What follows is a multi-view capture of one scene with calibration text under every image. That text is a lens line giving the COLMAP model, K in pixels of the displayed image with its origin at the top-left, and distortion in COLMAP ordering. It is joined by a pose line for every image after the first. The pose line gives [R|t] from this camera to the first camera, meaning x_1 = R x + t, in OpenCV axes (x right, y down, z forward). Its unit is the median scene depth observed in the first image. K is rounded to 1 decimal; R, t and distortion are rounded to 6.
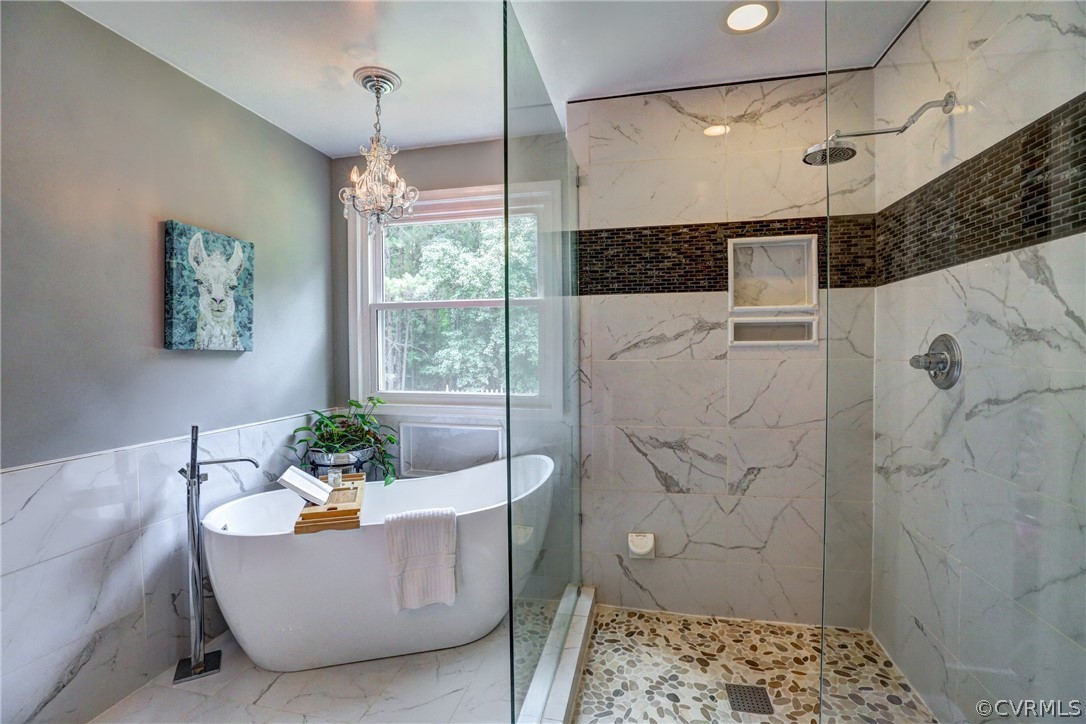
lens RADIAL K [[490.3, 0, 543.0], [0, 490.3, 362.0], [0, 0, 1]] dist [-0.063703, 0.021072]
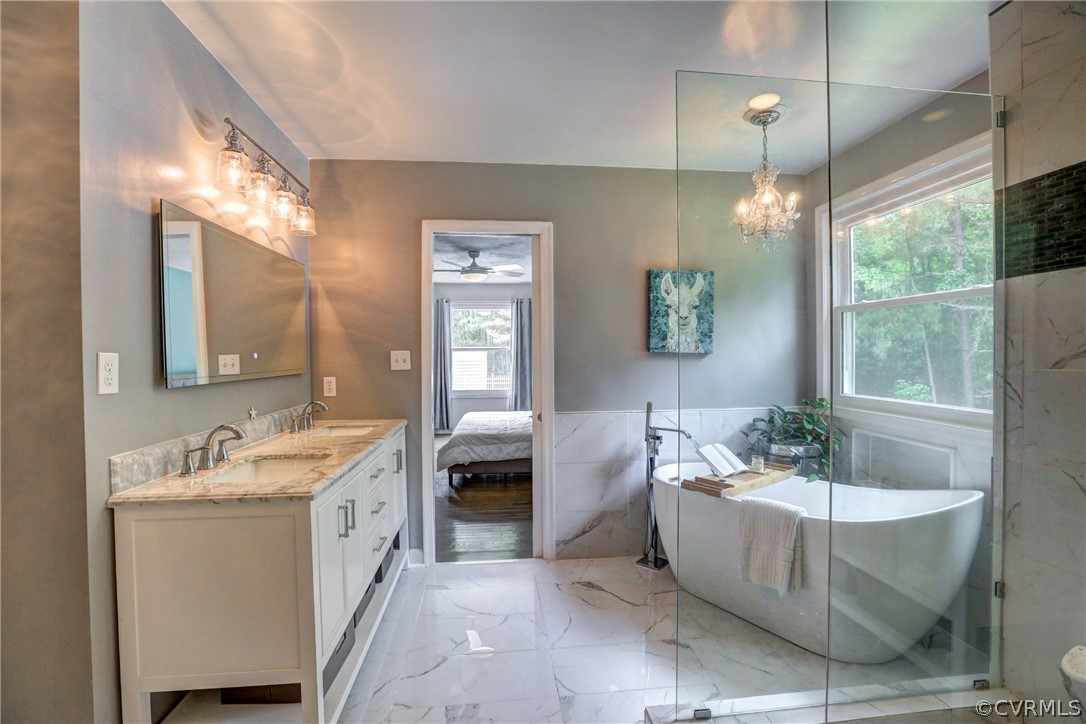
lens RADIAL K [[490.3, 0, 543.0], [0, 490.3, 362.0], [0, 0, 1]] dist [-0.063703, 0.021072]
pose [[0.313484, 0.019852, -0.949386, 0.560998], [-0.019662, 0.999703, 0.014412, -0.010256], [0.949390, 0.014149, 0.313781, 0.154249]]
